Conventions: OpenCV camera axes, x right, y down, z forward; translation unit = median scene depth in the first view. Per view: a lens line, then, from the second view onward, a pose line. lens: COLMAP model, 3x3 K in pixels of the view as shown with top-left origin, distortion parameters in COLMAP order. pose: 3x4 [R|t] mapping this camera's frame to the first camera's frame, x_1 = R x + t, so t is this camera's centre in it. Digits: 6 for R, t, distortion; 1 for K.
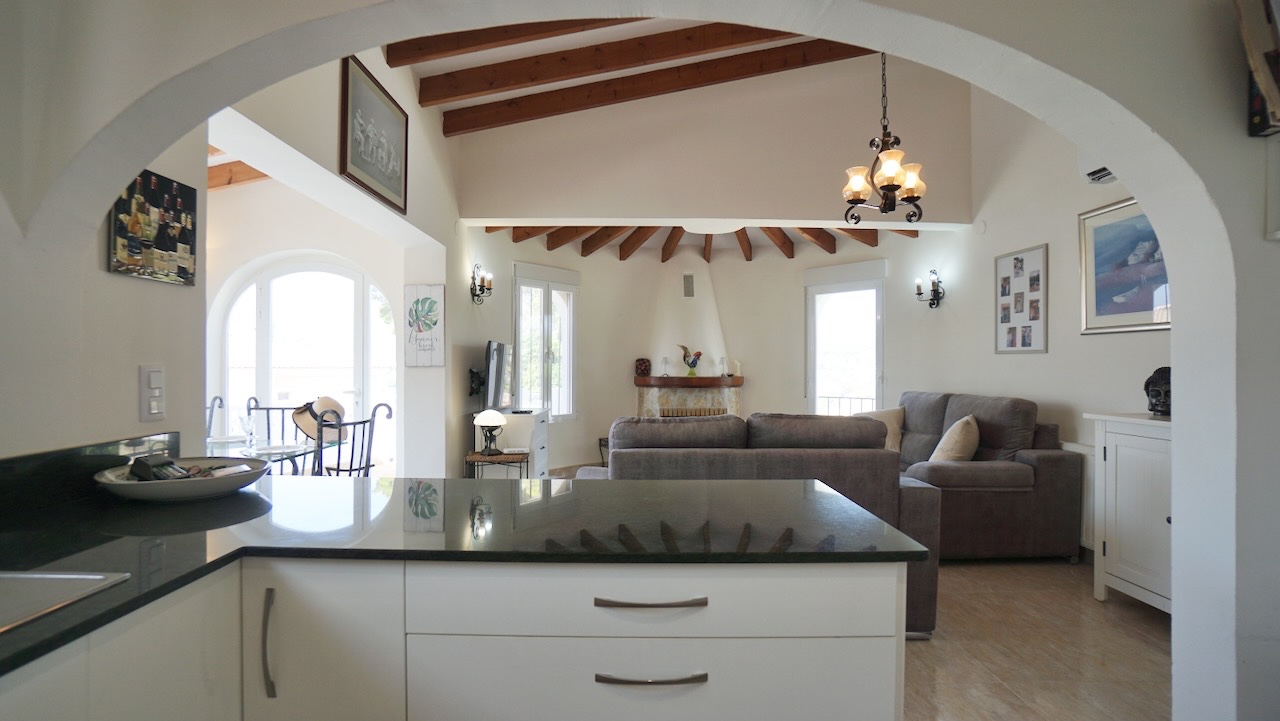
lens RADIAL K [[594.6, 0, 632.1], [0, 594.6, 363.5], [0, 0, 1]] dist [-0.034590, 0.000283]
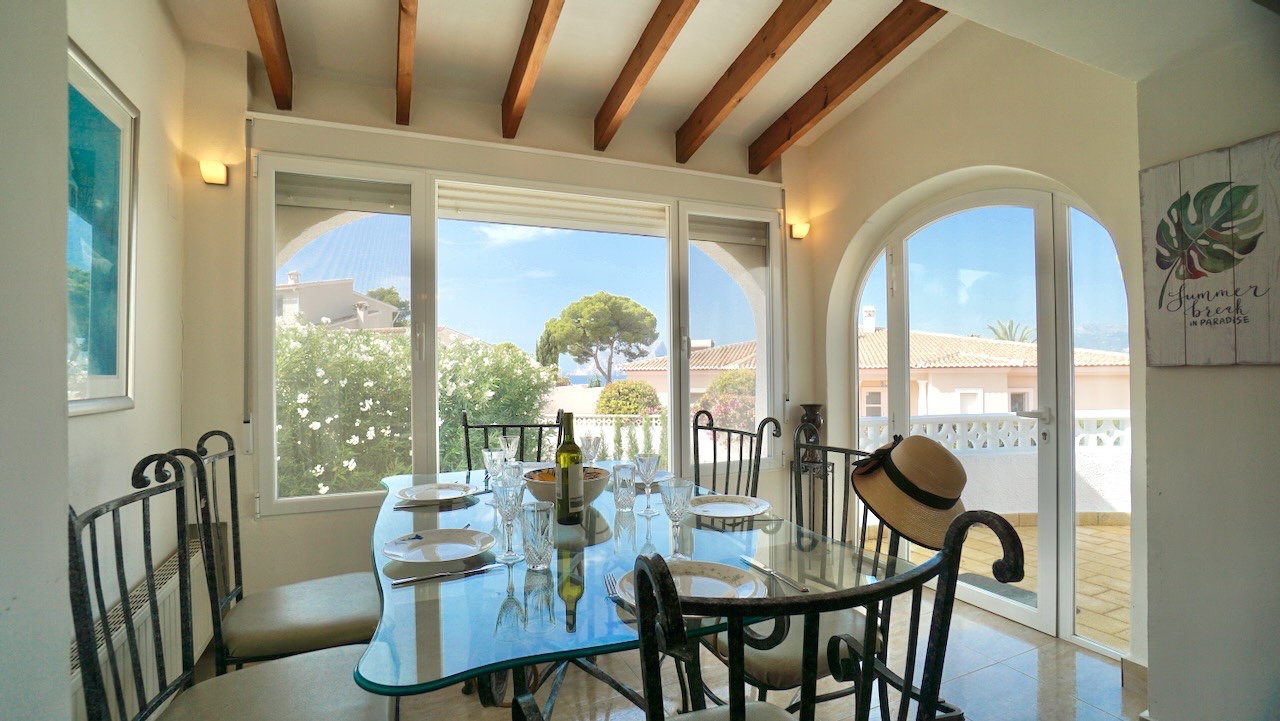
lens RADIAL K [[566.0, 0, 629.7], [0, 566.0, 366.2], [0, 0, 1]] dist [-0.066319, 0.024016]
pose [[0.389816, -0.009544, -0.920843, -0.176194], [0.015658, 0.999870, -0.003734, 0.001010], [0.920760, -0.012963, 0.389915, 0.519852]]
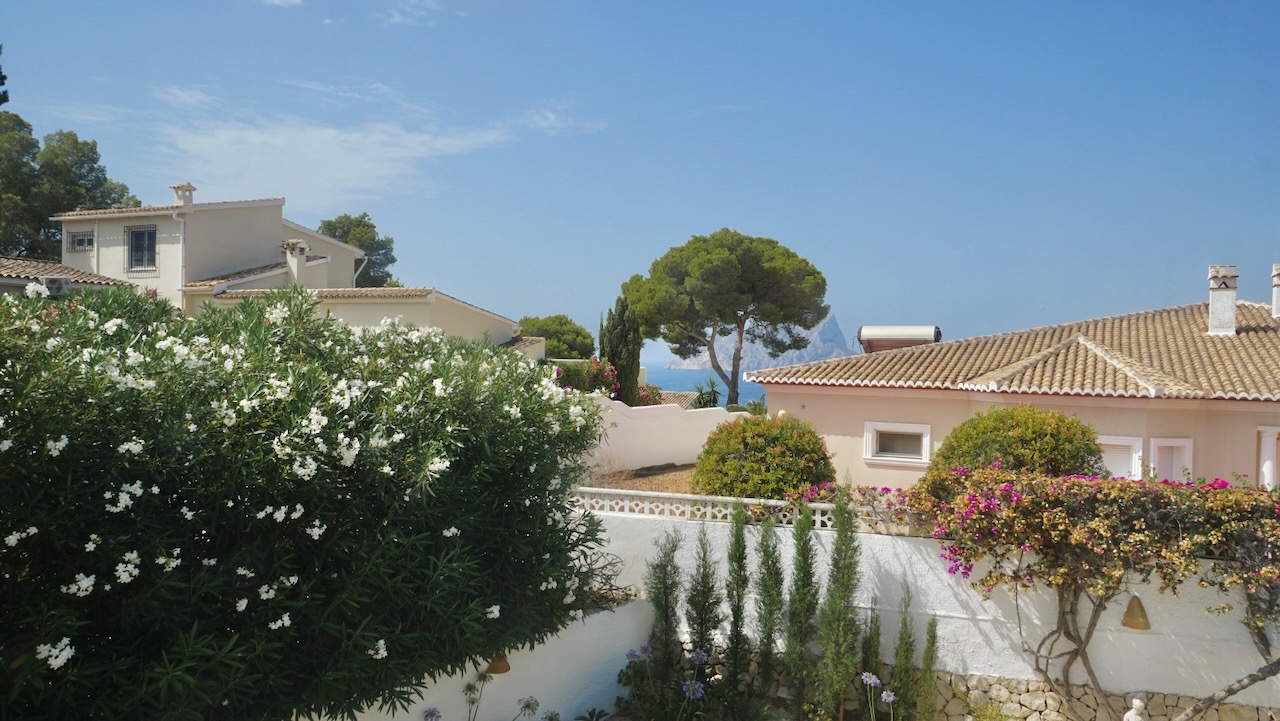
lens RADIAL K [[963.9, 0, 640.0], [0, 963.9, 360.5], [0, 0, 1]] dist [0.030172, 0.000534]
pose [[0.259144, 0.005977, -0.965820, -0.816829], [-0.014480, 0.999893, 0.002303, -0.104805], [0.965730, 0.013388, 0.259203, 0.806689]]
